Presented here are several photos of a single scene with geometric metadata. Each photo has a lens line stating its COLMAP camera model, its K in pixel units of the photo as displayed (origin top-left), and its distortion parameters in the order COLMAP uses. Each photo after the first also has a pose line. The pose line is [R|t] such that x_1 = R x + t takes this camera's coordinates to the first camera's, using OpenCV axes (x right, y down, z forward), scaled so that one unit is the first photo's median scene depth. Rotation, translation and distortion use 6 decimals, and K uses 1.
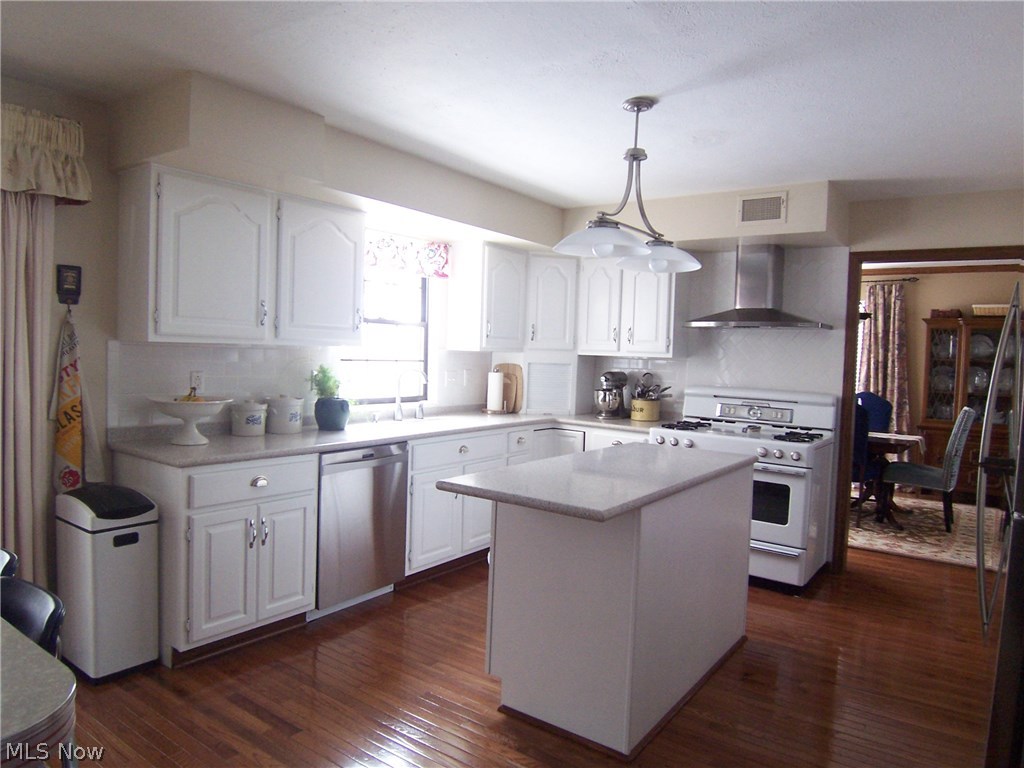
lens RADIAL K [[685.3, 0, 493.1], [0, 685.3, 383.2], [0, 0, 1]] dist [-0.002297, -0.000903]
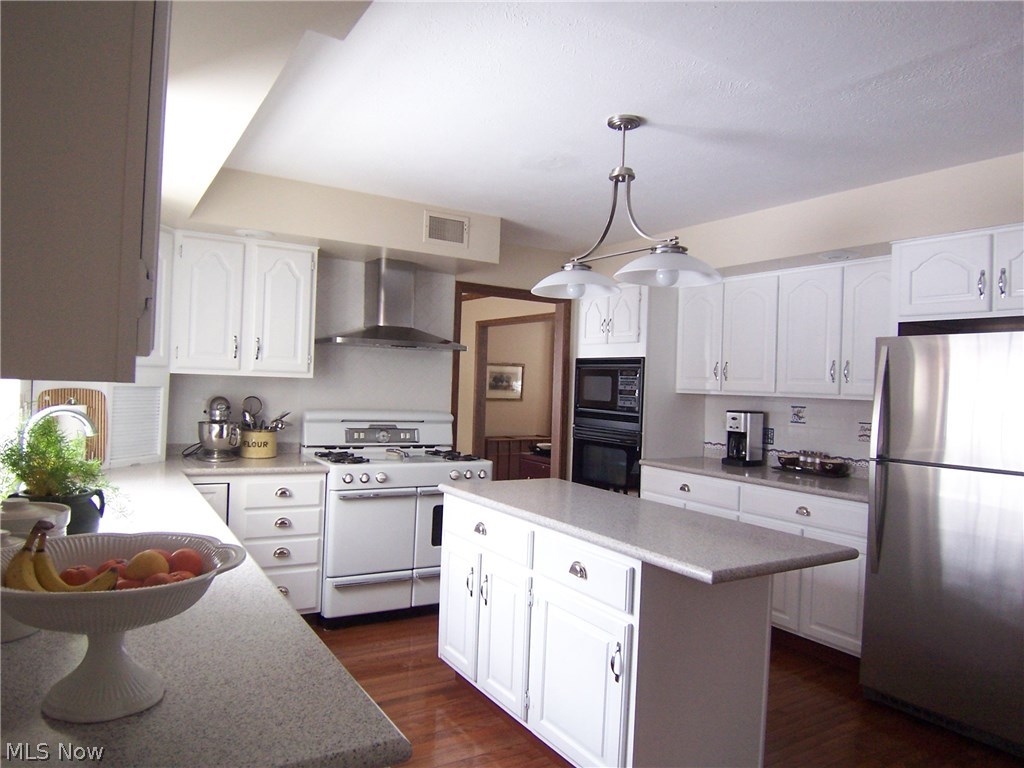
lens RADIAL K [[688.5, 0, 505.3], [0, 688.5, 381.9], [0, 0, 1]] dist [-0.022666, -0.022684]
pose [[0.380774, -0.018216, 0.924489, -0.422774], [0.017418, 0.999770, 0.012525, -0.039112], [-0.924504, 0.011333, 0.381004, 0.467800]]
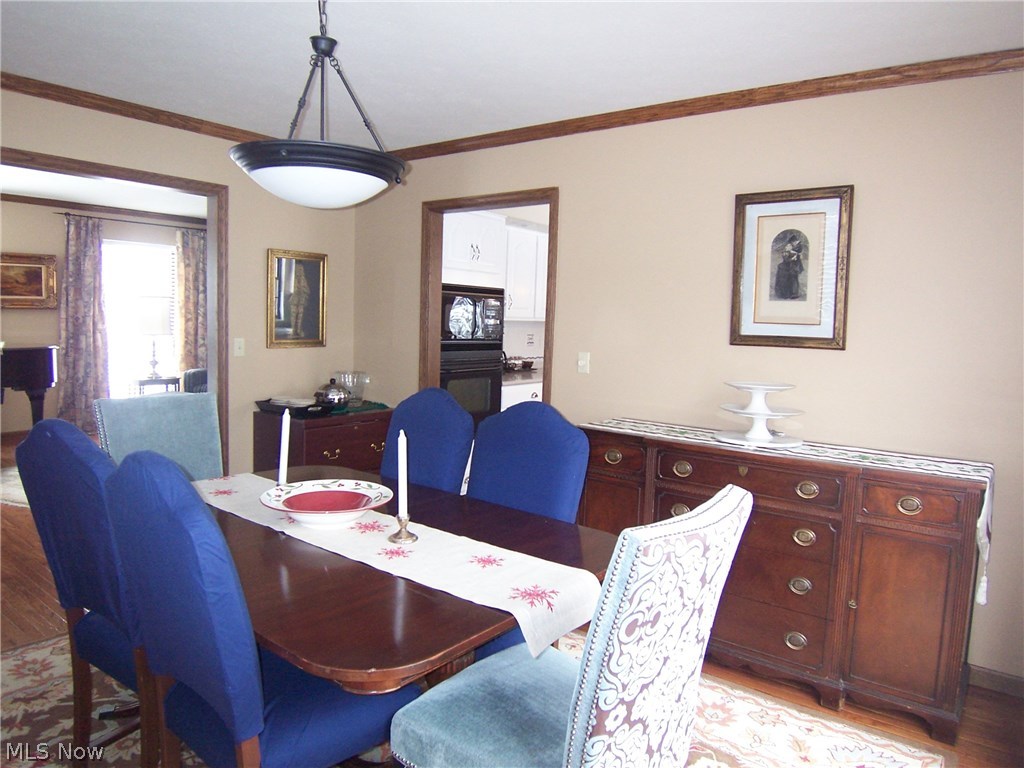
lens RADIAL K [[688.5, 0, 505.3], [0, 688.5, 381.9], [0, 0, 1]] dist [-0.022666, -0.022684]
pose [[-0.997718, -0.067071, 0.007782, 0.536732], [-0.065299, 0.987783, 0.141492, -0.066499], [-0.017177, 0.140661, -0.989909, 1.728538]]
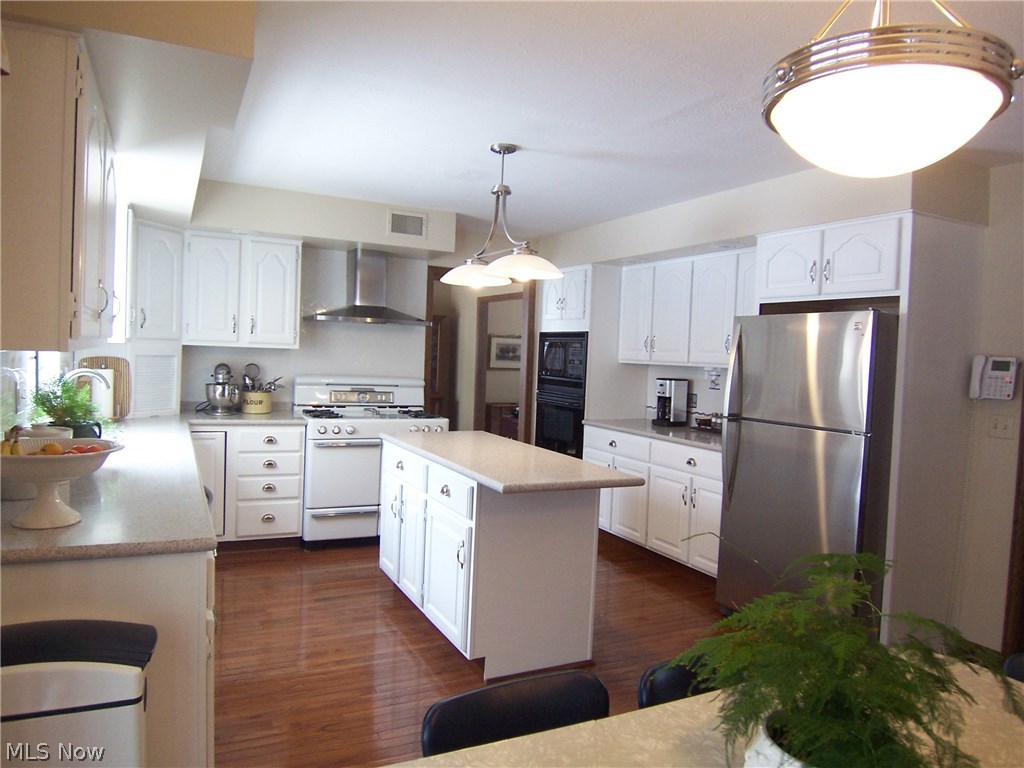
lens RADIAL K [[688.5, 0, 505.3], [0, 688.5, 381.9], [0, 0, 1]] dist [-0.022666, -0.022684]
pose [[0.456765, -0.054101, 0.887941, -0.508425], [0.014925, 0.998475, 0.053159, -0.037967], [-0.889462, -0.011029, 0.456876, 0.262207]]
